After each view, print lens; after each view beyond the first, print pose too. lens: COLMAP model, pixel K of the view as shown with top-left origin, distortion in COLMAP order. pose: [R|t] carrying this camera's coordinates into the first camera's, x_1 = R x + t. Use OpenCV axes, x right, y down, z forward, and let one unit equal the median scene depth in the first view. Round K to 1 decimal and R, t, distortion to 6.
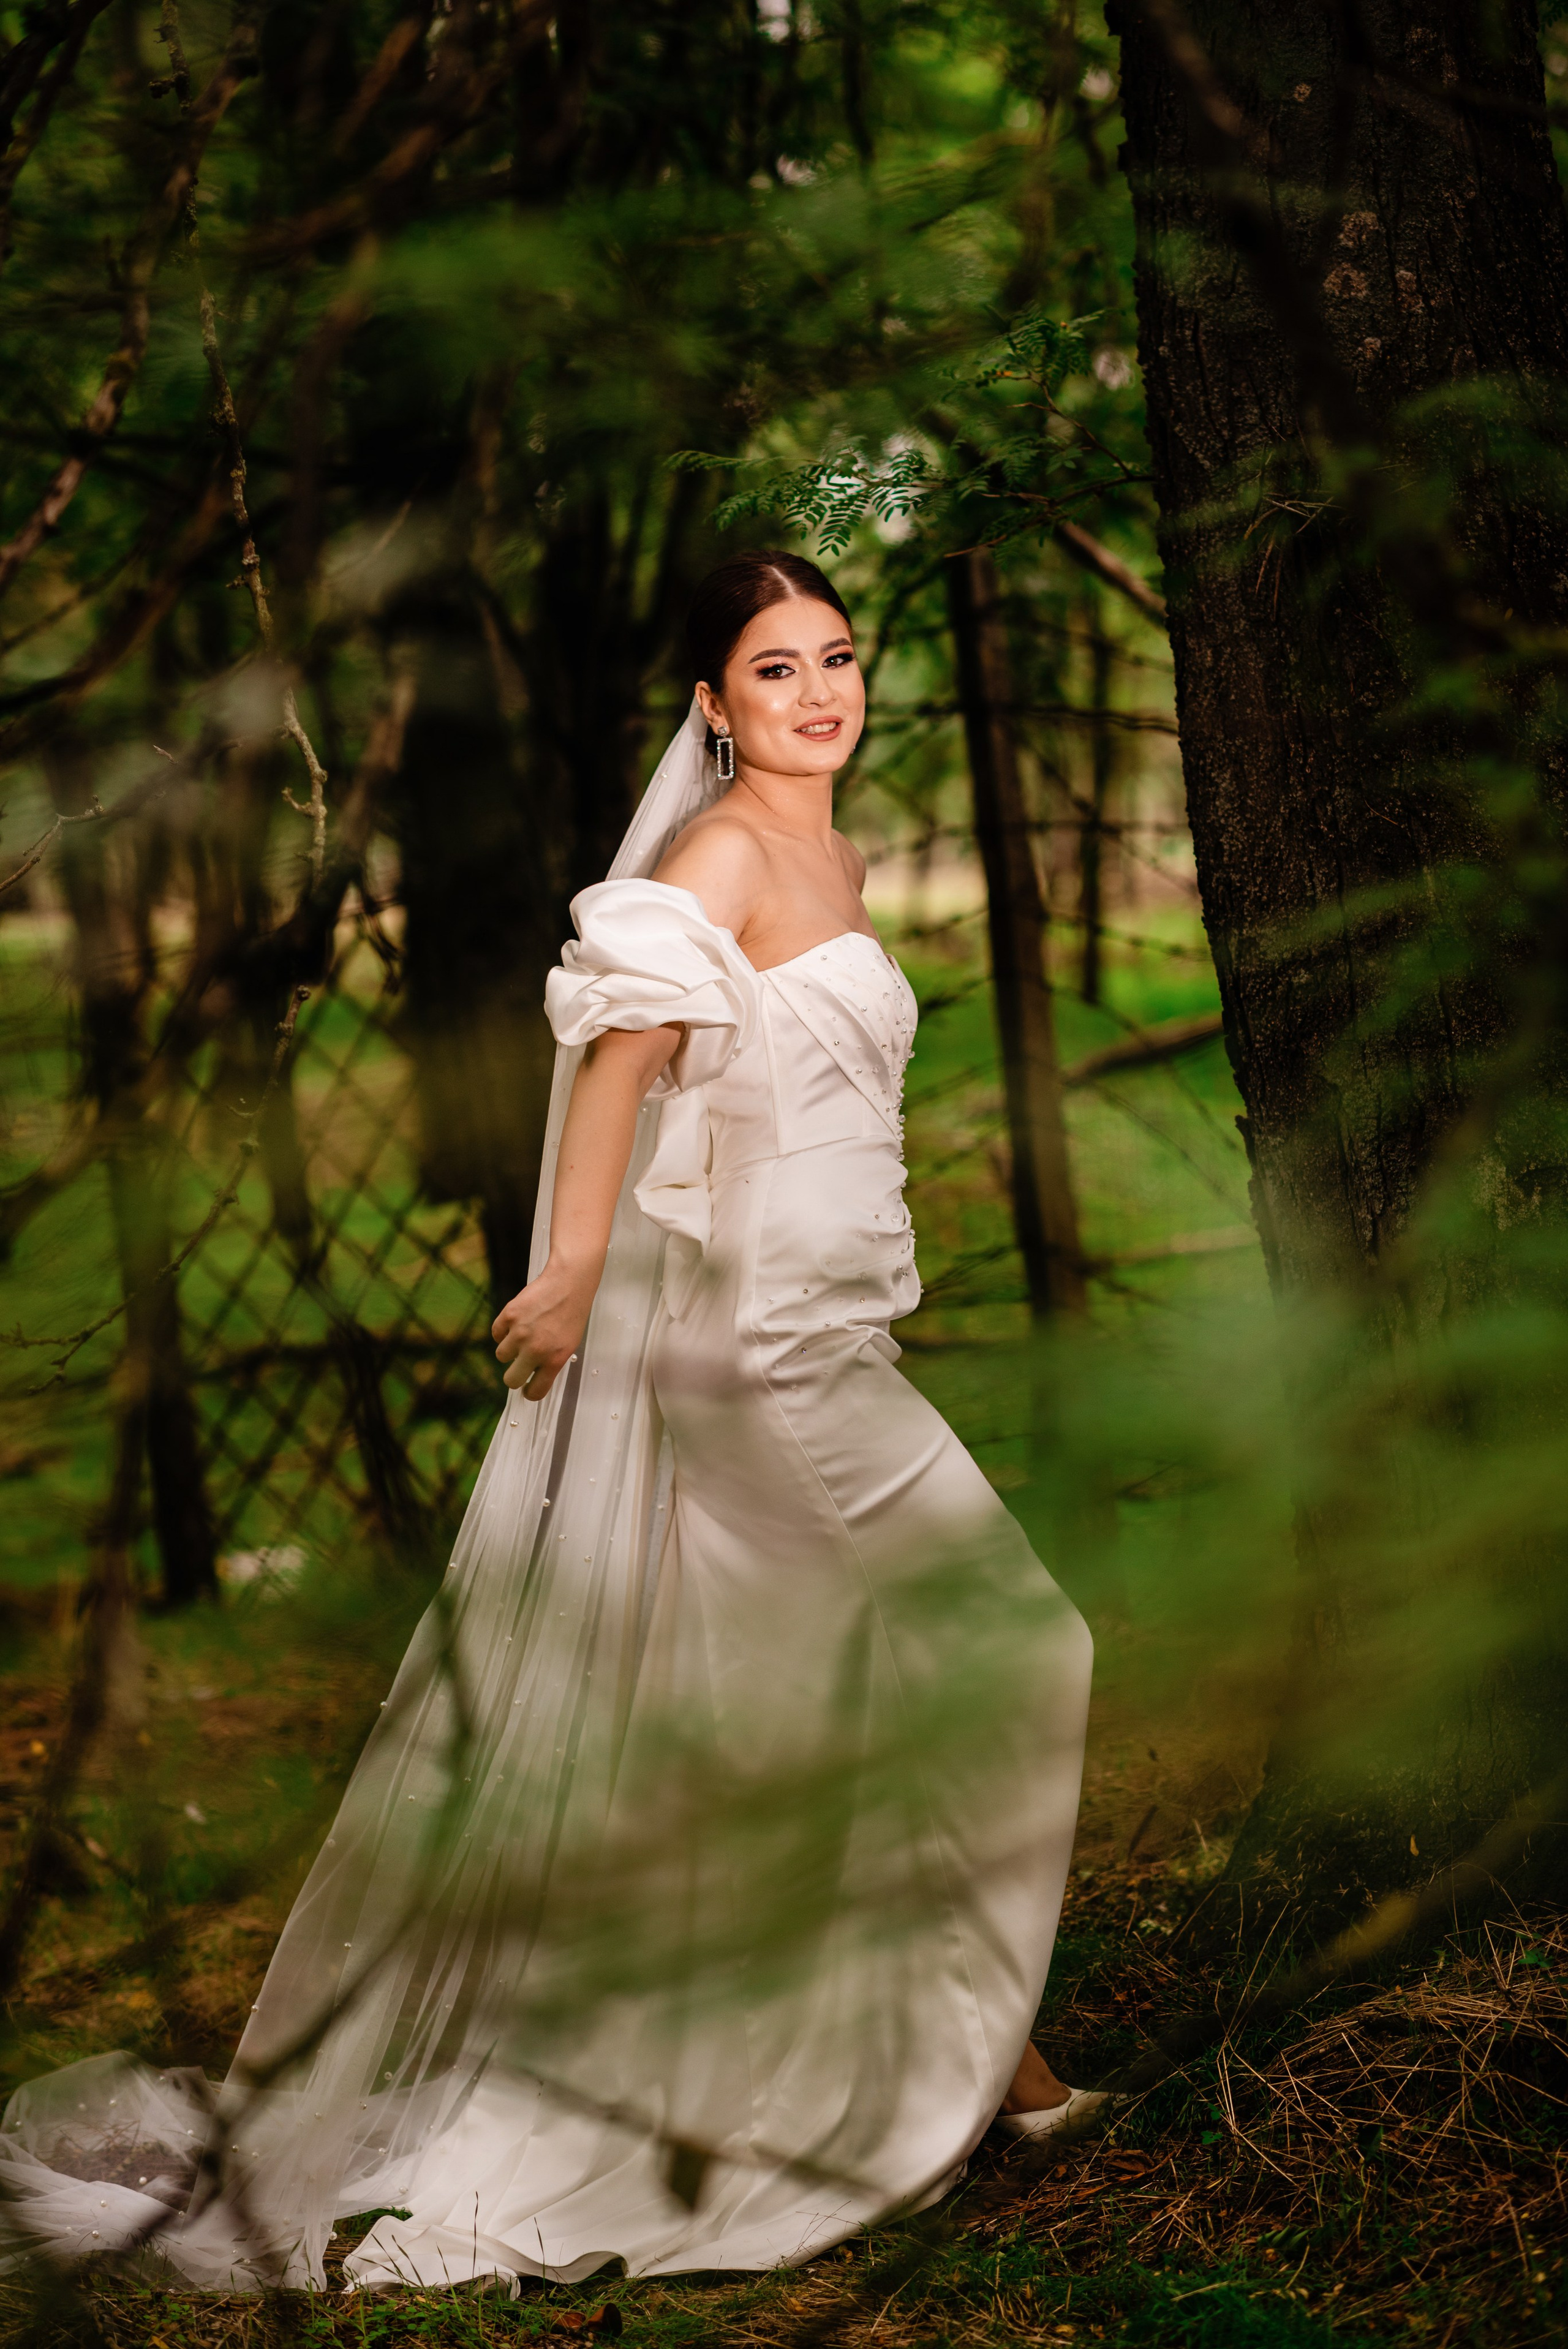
lens RADIAL K [[5865.9, 0, 784.0], [0, 5865.9, 1174.5], [0, 0, 1]] dist [-0.121485, -0.774609]
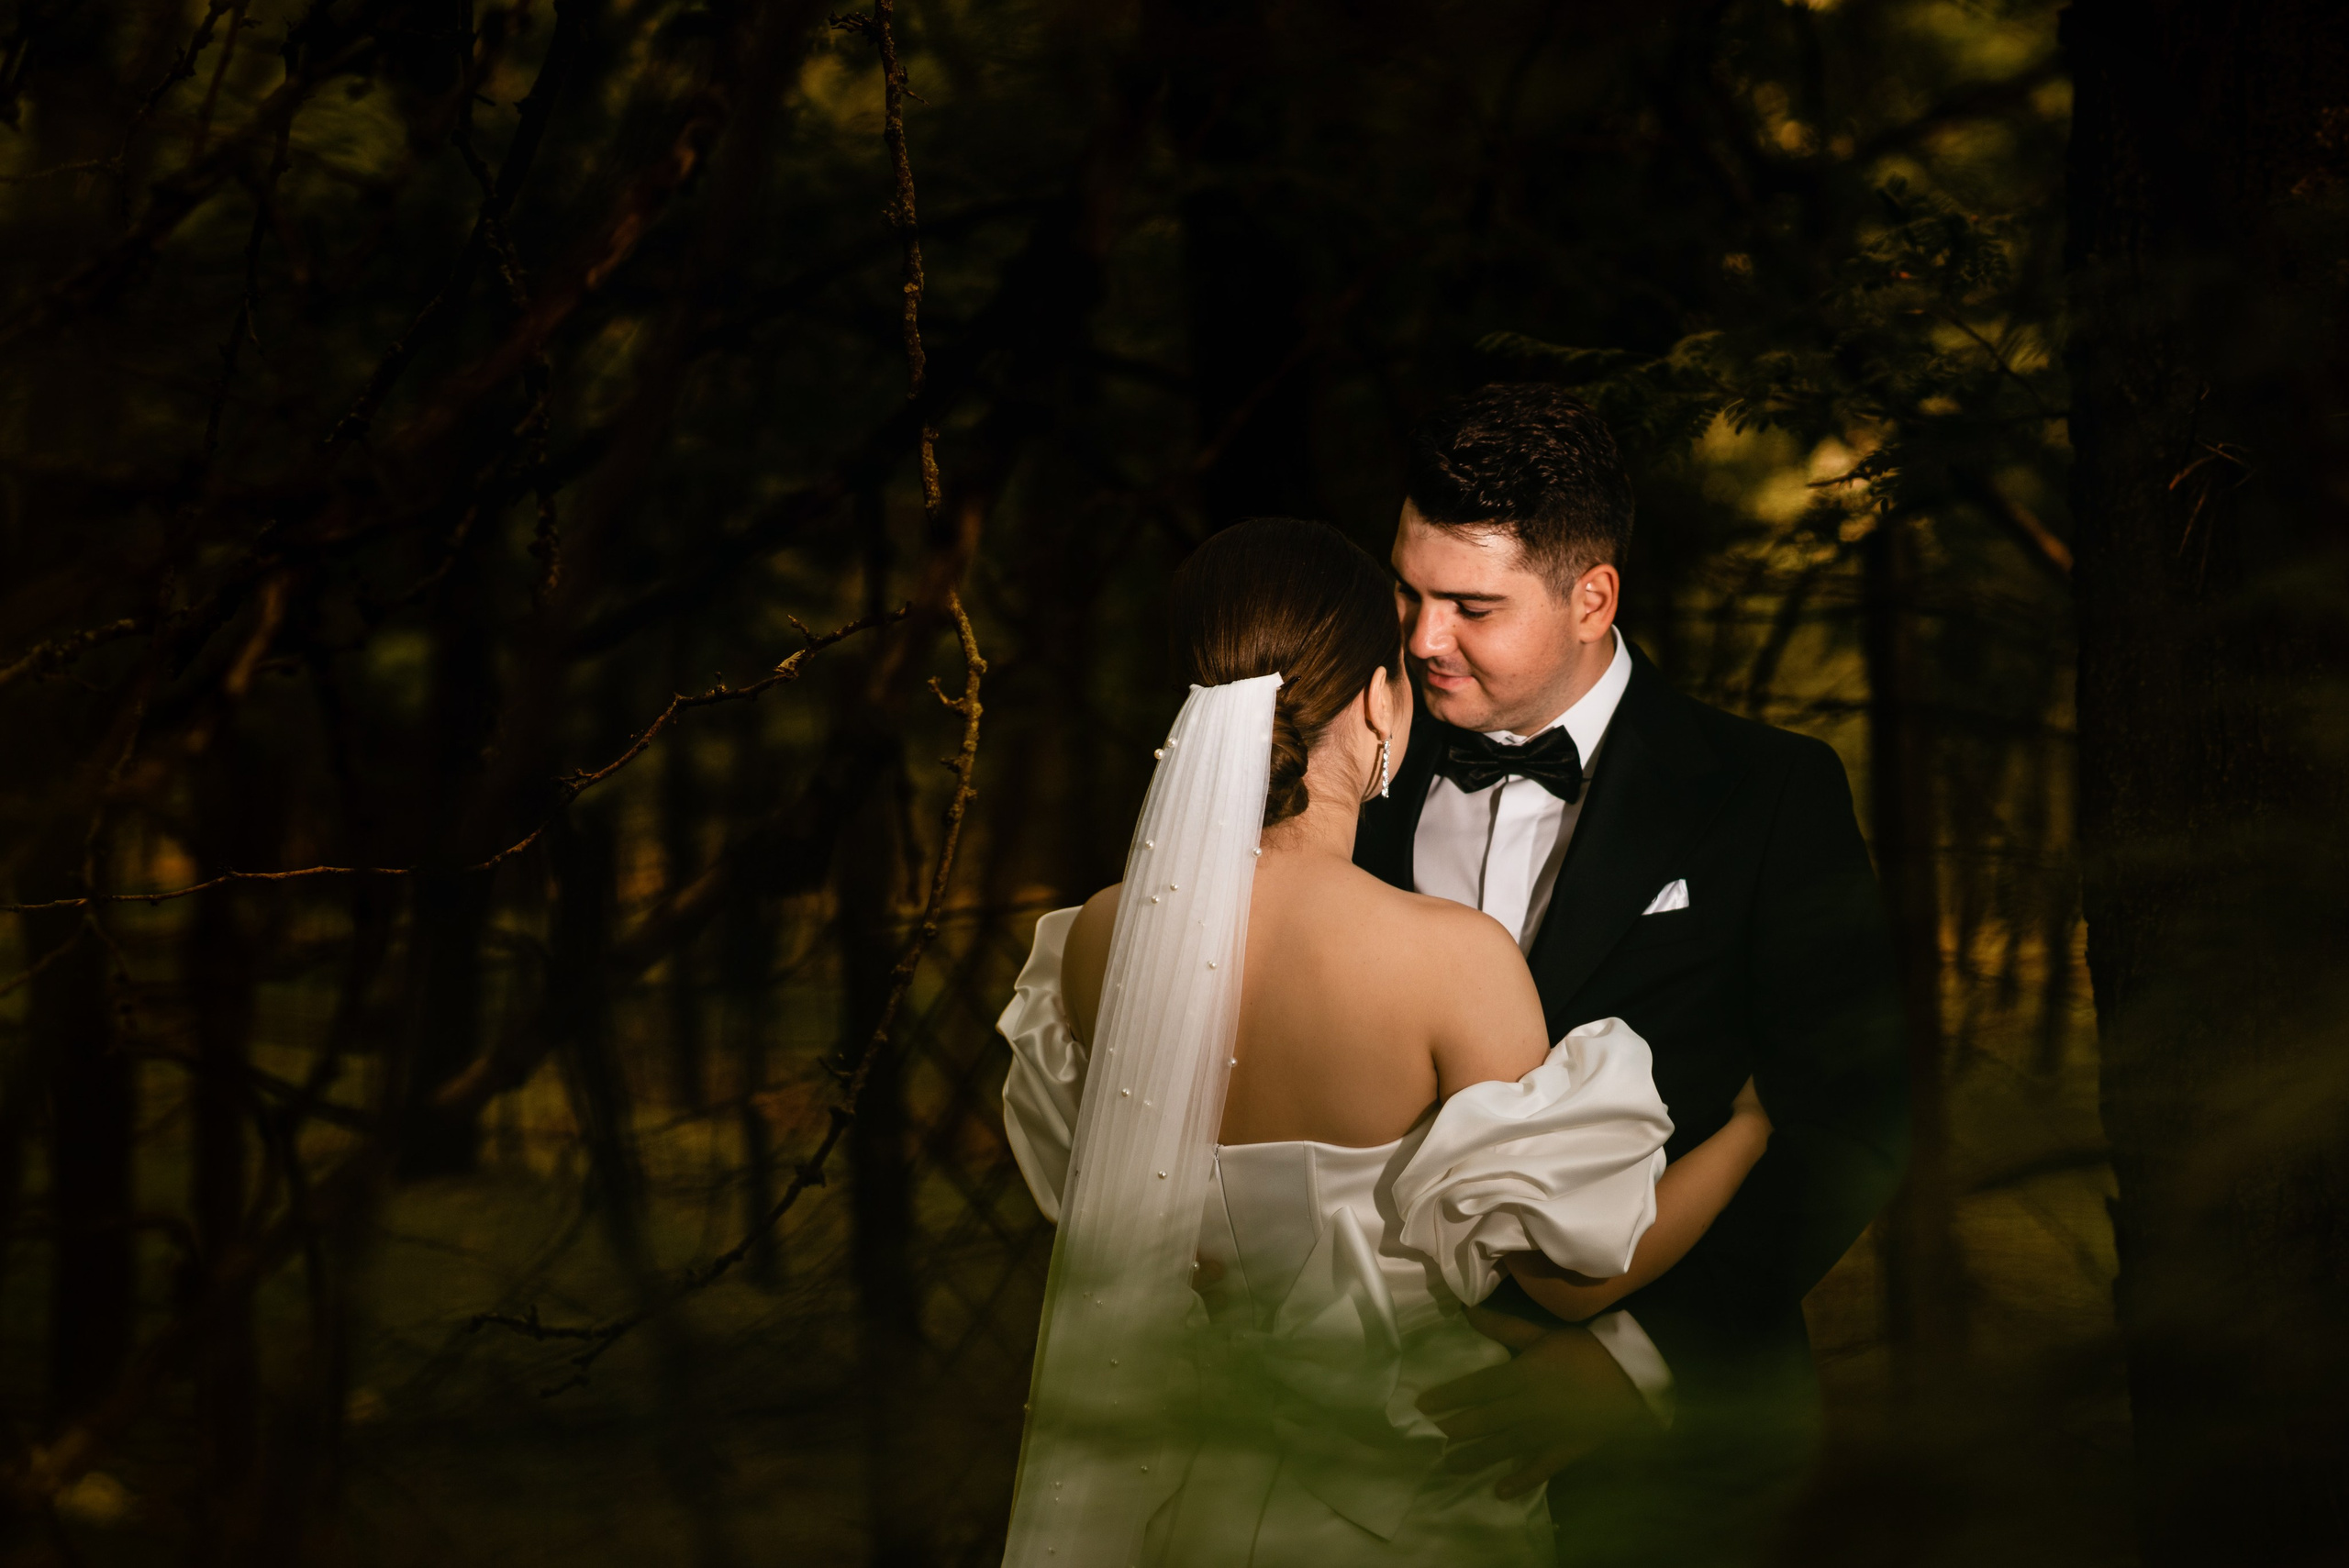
lens RADIAL K [[5865.7, 0, 1174.5], [0, 5865.7, 784.0], [0, 0, 1]] dist [-0.121485, -0.774609]
pose [[0.990429, 0.084147, -0.109402, 0.037360], [-0.092200, 0.993223, -0.070758, 0.002750], [0.102707, 0.080168, 0.991476, 0.201973]]
